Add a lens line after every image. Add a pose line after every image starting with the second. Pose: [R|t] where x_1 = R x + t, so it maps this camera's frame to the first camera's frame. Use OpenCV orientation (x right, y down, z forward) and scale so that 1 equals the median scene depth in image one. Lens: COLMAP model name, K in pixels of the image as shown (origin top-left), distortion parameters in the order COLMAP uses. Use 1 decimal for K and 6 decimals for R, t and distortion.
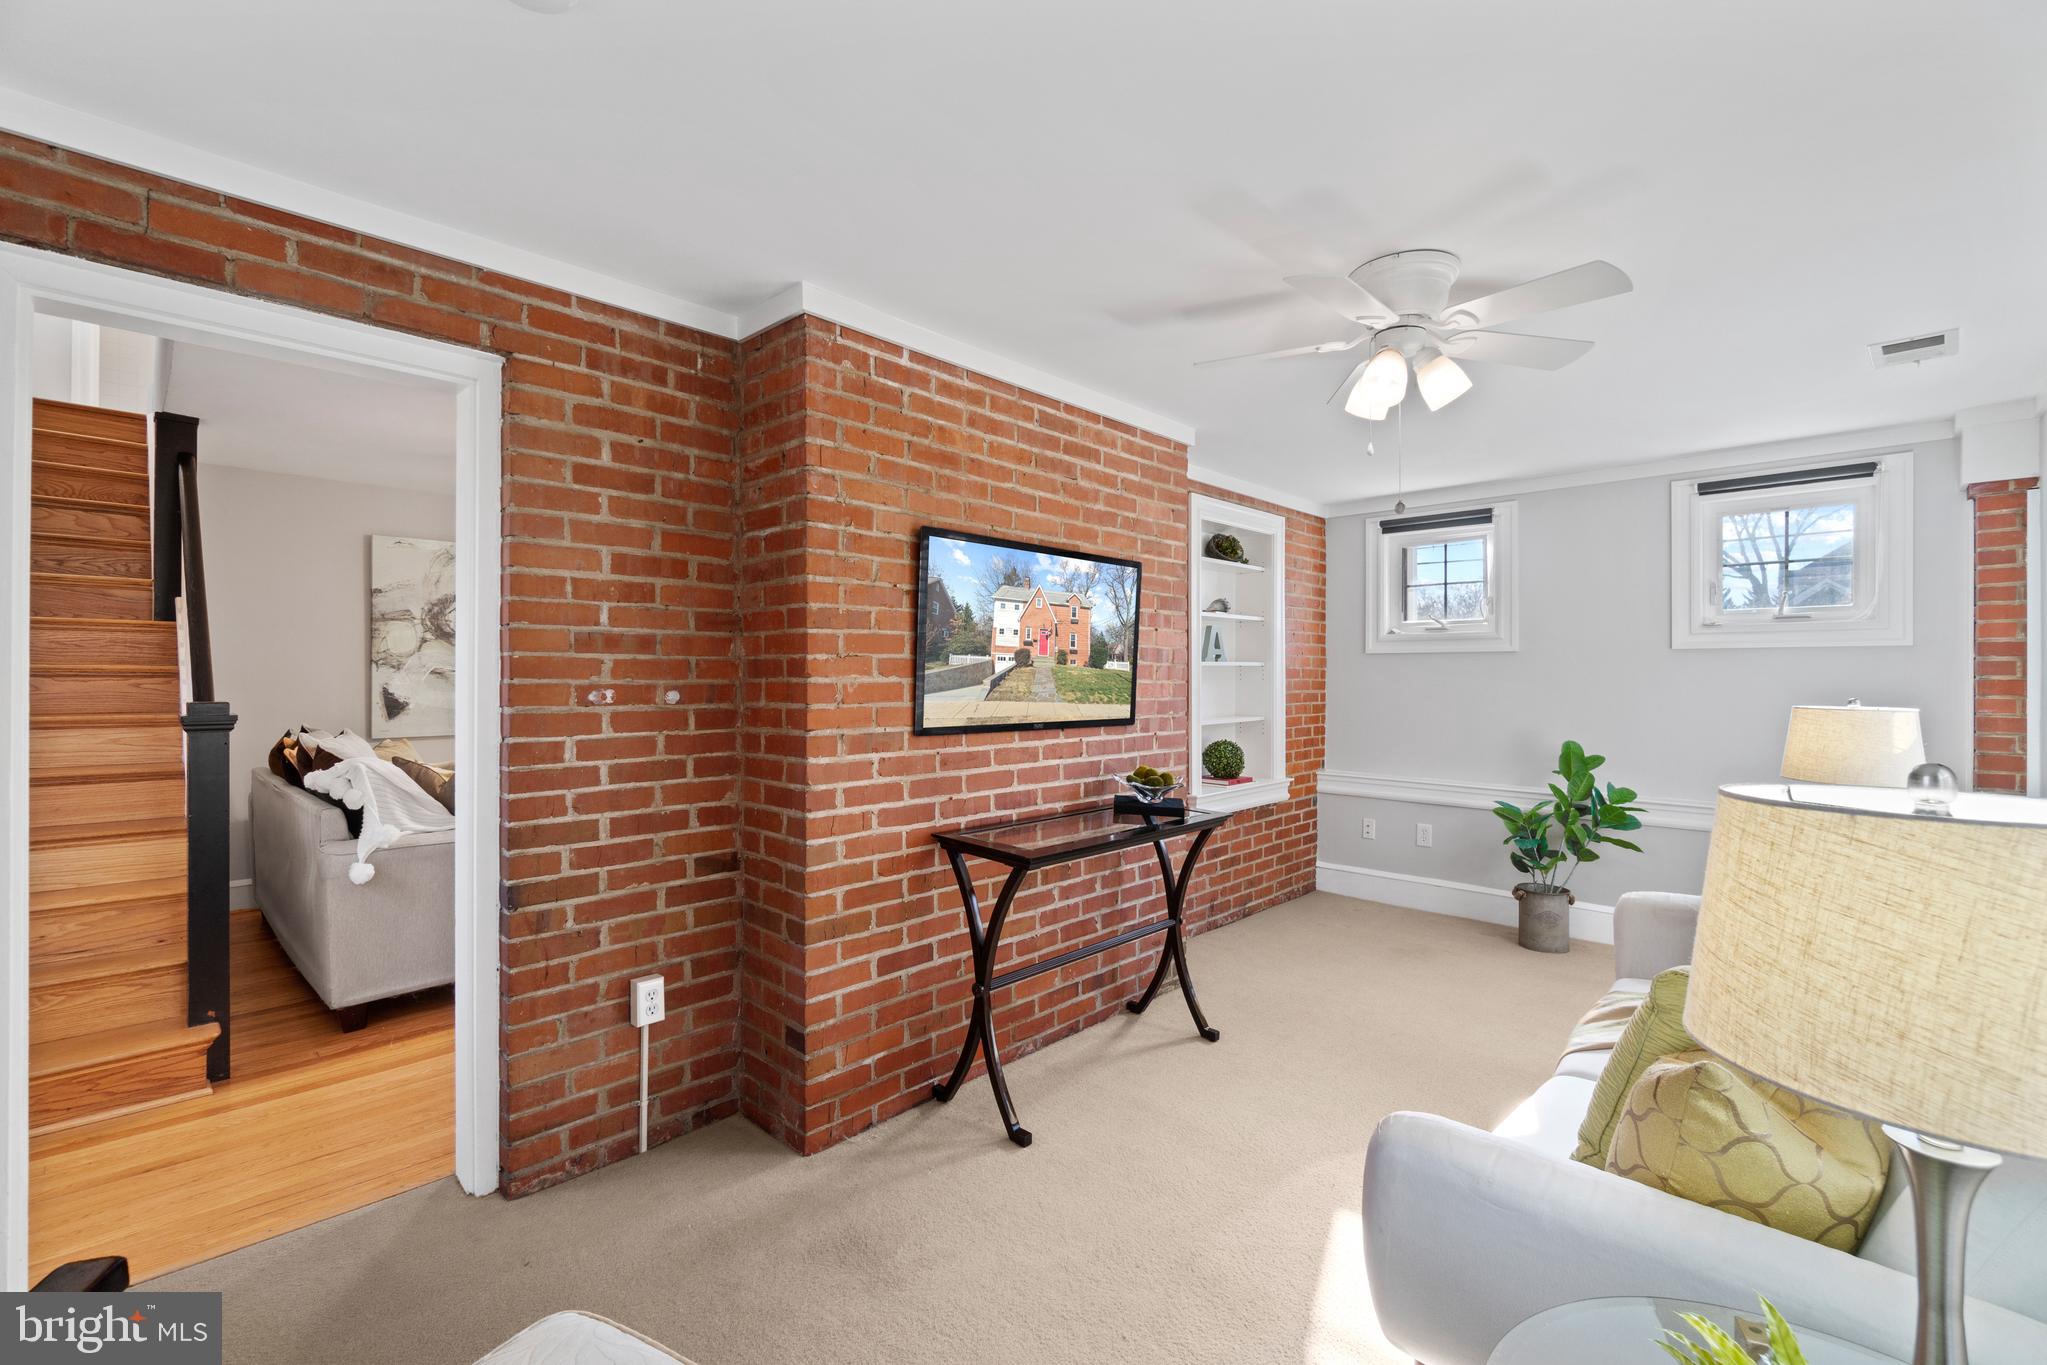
lens RADIAL K [[891.8, 0, 1003.6], [0, 891.8, 679.9], [0, 0, 1]] dist [-0.001785, 0.000067]
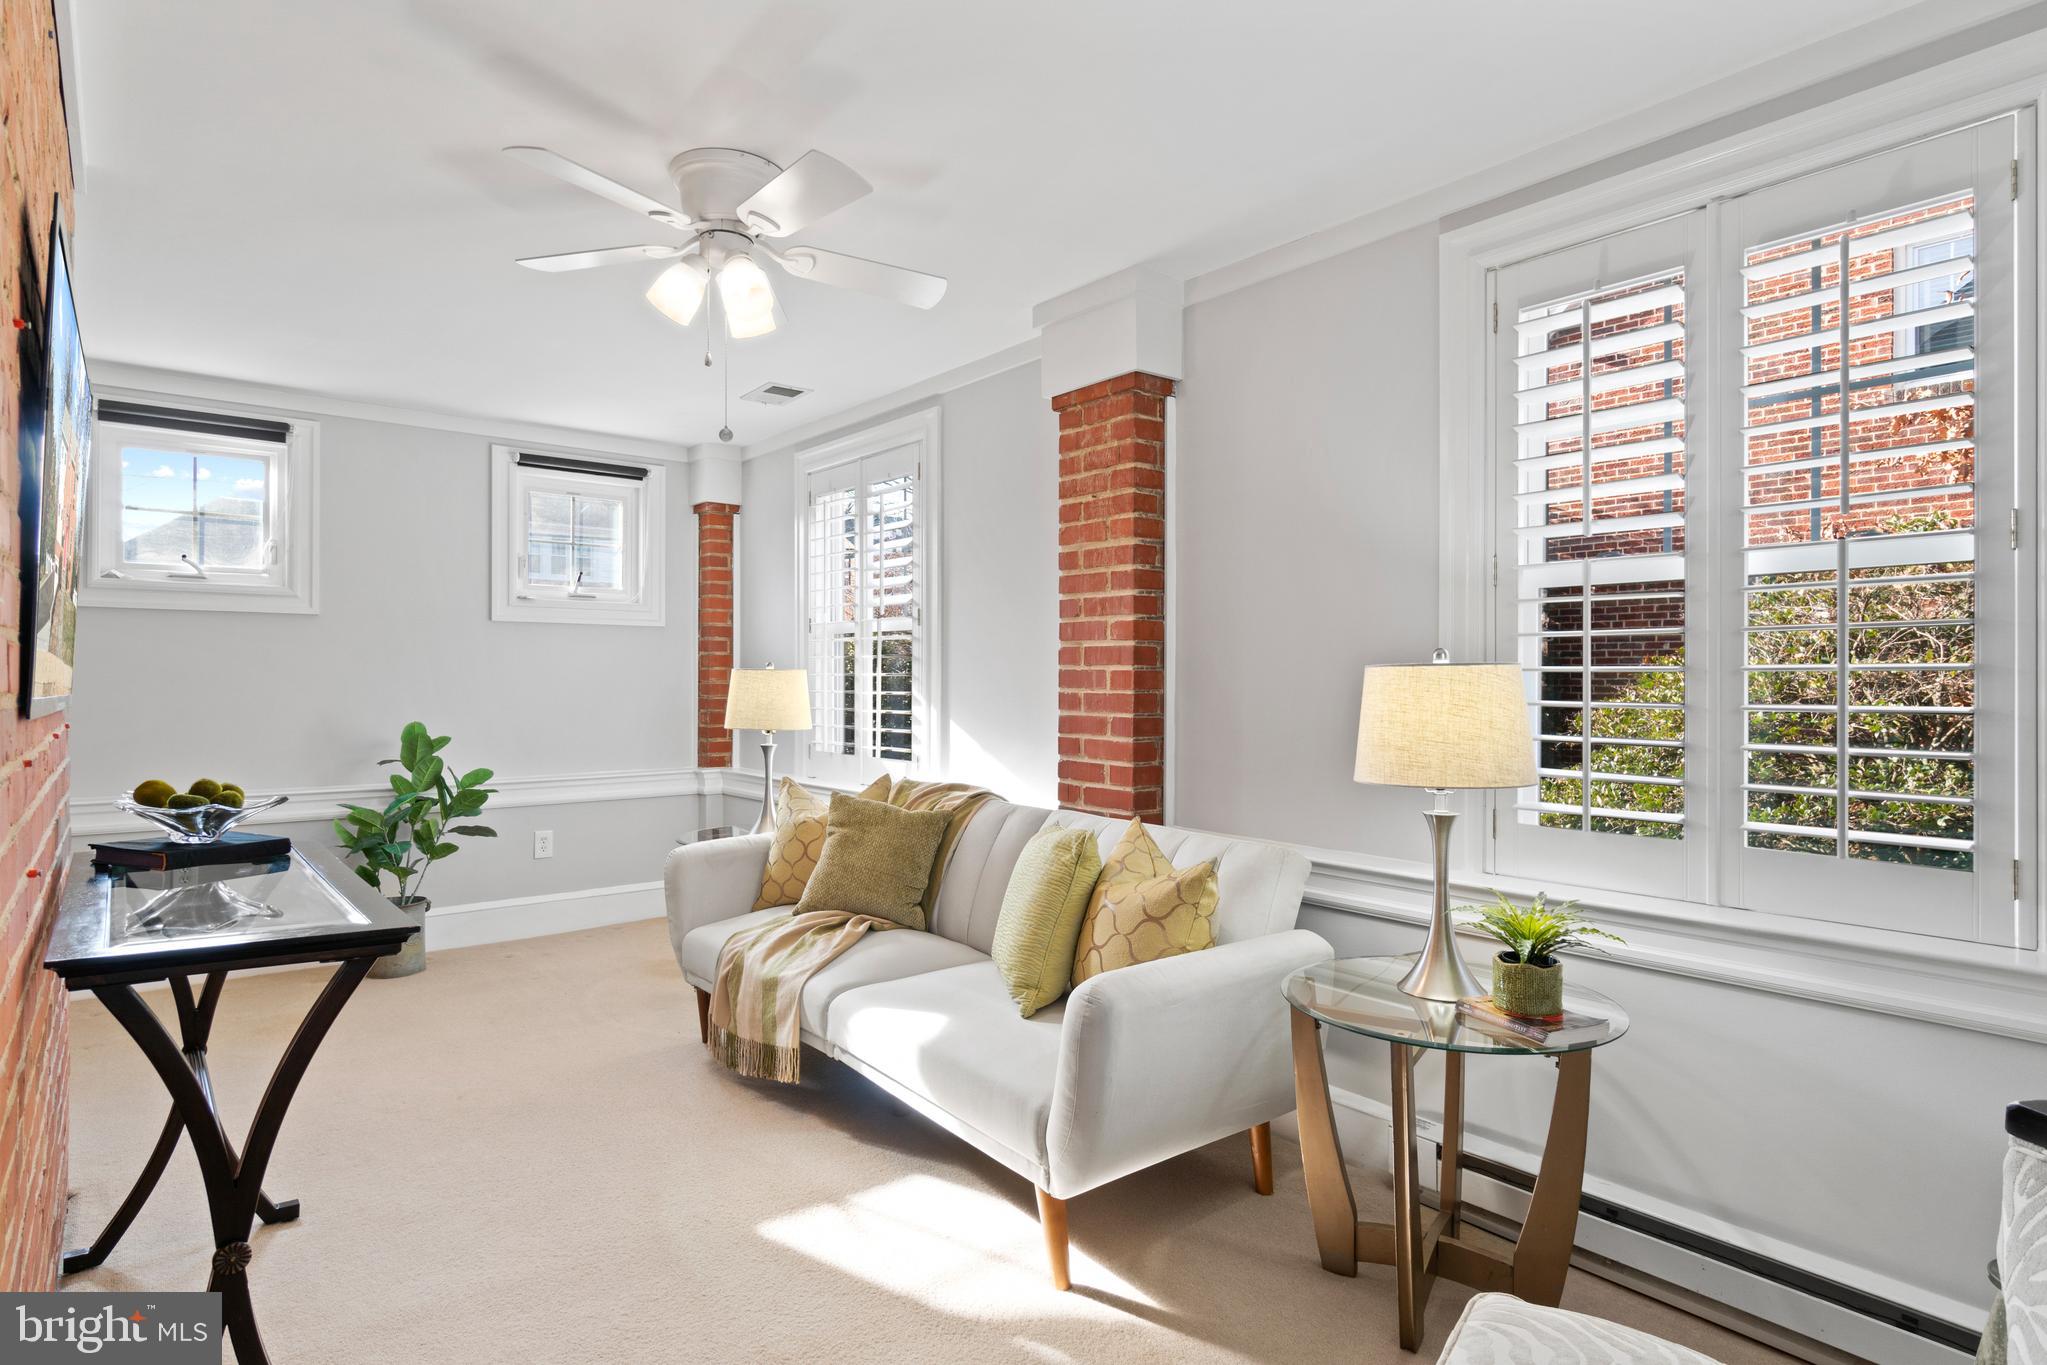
lens RADIAL K [[1065.9, 0, 1016.7], [0, 1065.9, 681.7], [0, 0, 1]] dist [-0.003079, -0.000377]
pose [[0.102978, -0.003182, 0.994679, -0.334261], [0.003993, 0.999988, 0.002785, 0.030727], [-0.994676, 0.003684, 0.102989, 0.334404]]
